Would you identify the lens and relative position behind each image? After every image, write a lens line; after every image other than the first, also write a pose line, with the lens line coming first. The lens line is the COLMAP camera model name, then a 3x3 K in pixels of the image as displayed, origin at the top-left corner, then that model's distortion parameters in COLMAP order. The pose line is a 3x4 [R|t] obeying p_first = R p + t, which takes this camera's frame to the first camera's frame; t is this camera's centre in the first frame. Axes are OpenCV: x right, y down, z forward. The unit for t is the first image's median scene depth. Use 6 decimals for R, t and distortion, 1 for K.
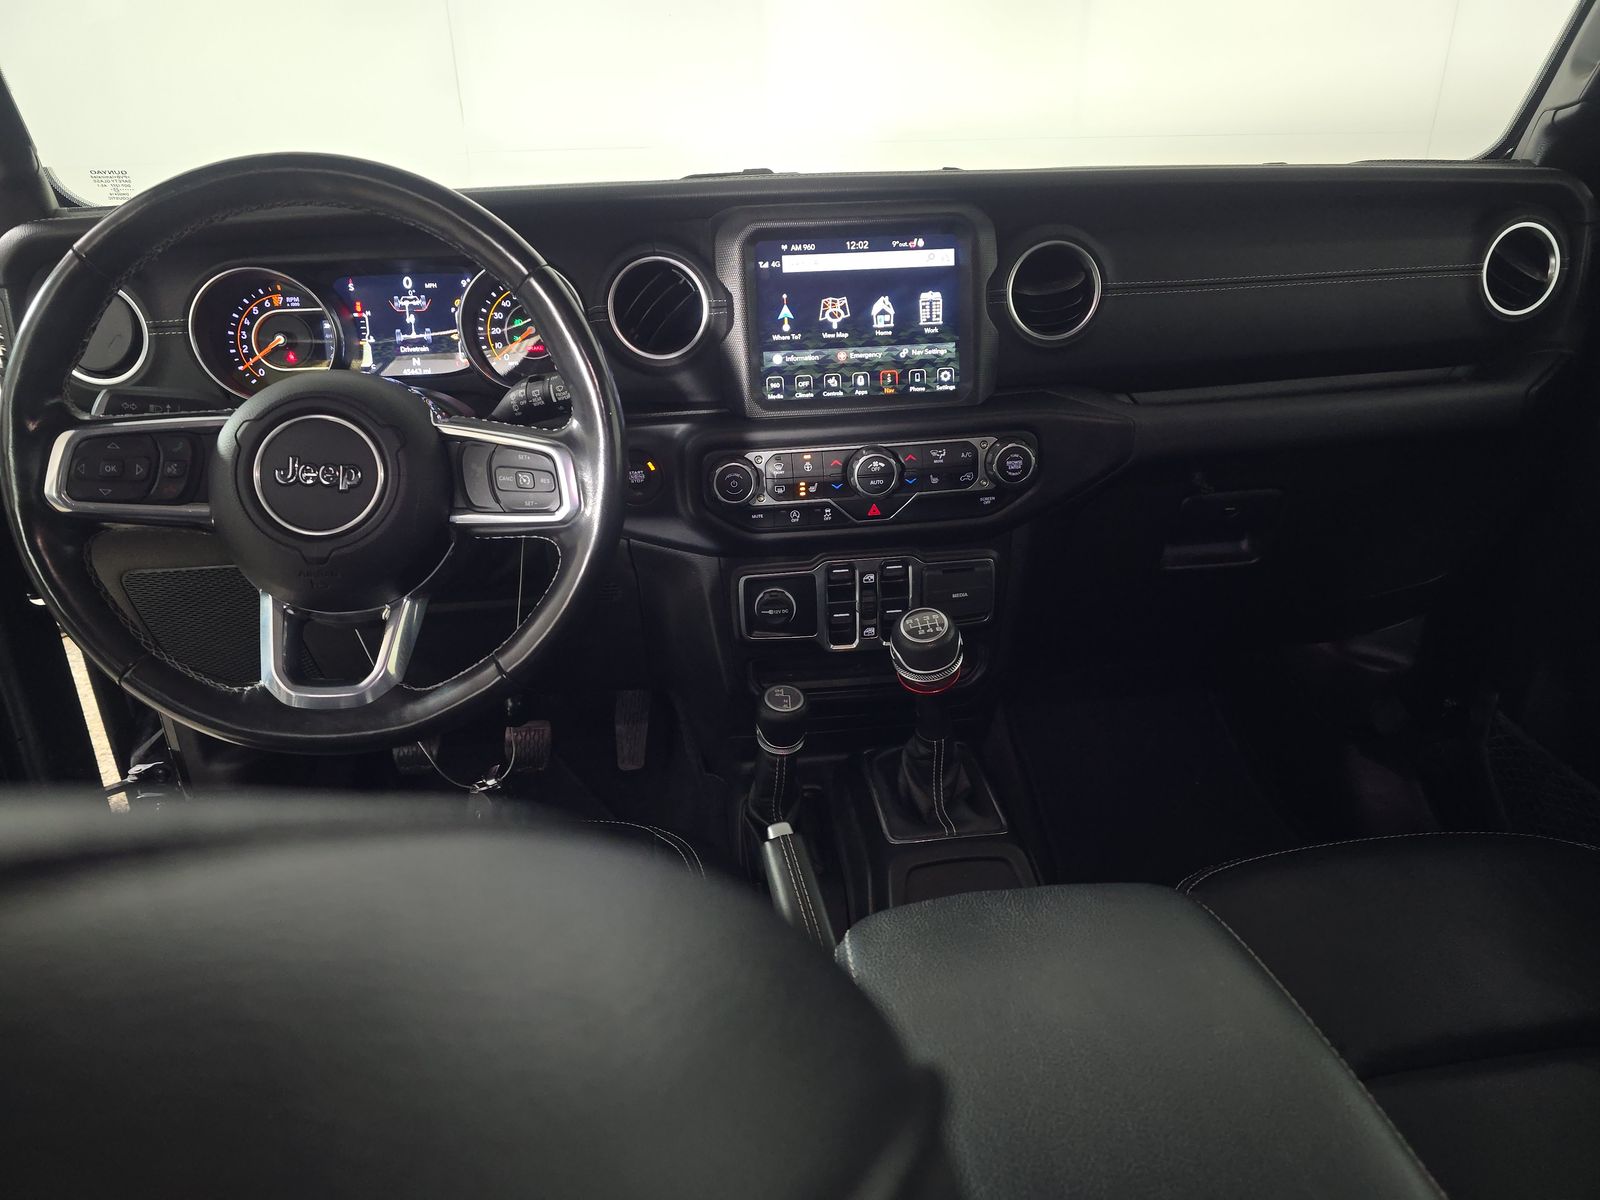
lens RADIAL K [[1149.0, 0, 800.0], [0, 1149.0, 600.0], [0, 0, 1]] dist [0.096058, -0.105428]
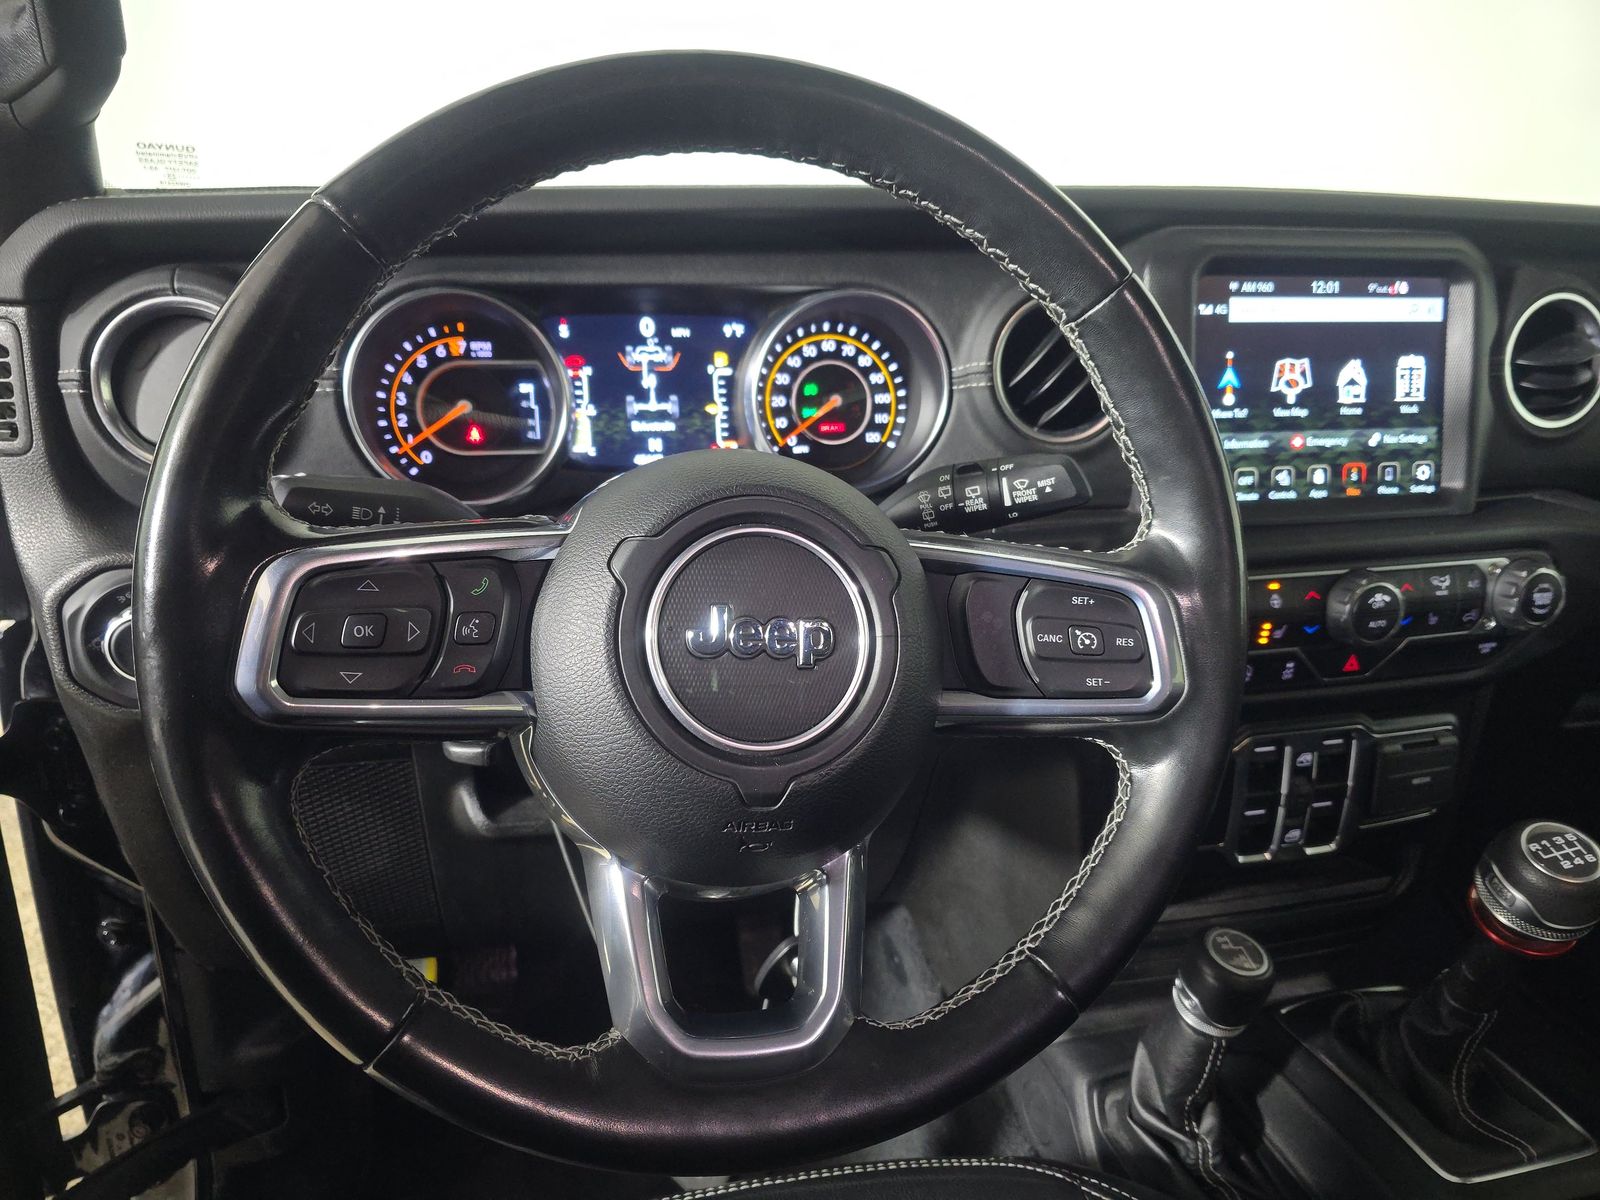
lens RADIAL K [[1149.0, 0, 800.0], [0, 1149.0, 600.0], [0, 0, 1]] dist [0.096058, -0.105428]
pose [[0.987857, -0.002762, 0.155343, -0.365432], [0.016780, 0.995890, -0.089001, -0.059188], [-0.154459, 0.090527, 0.983843, 0.362974]]
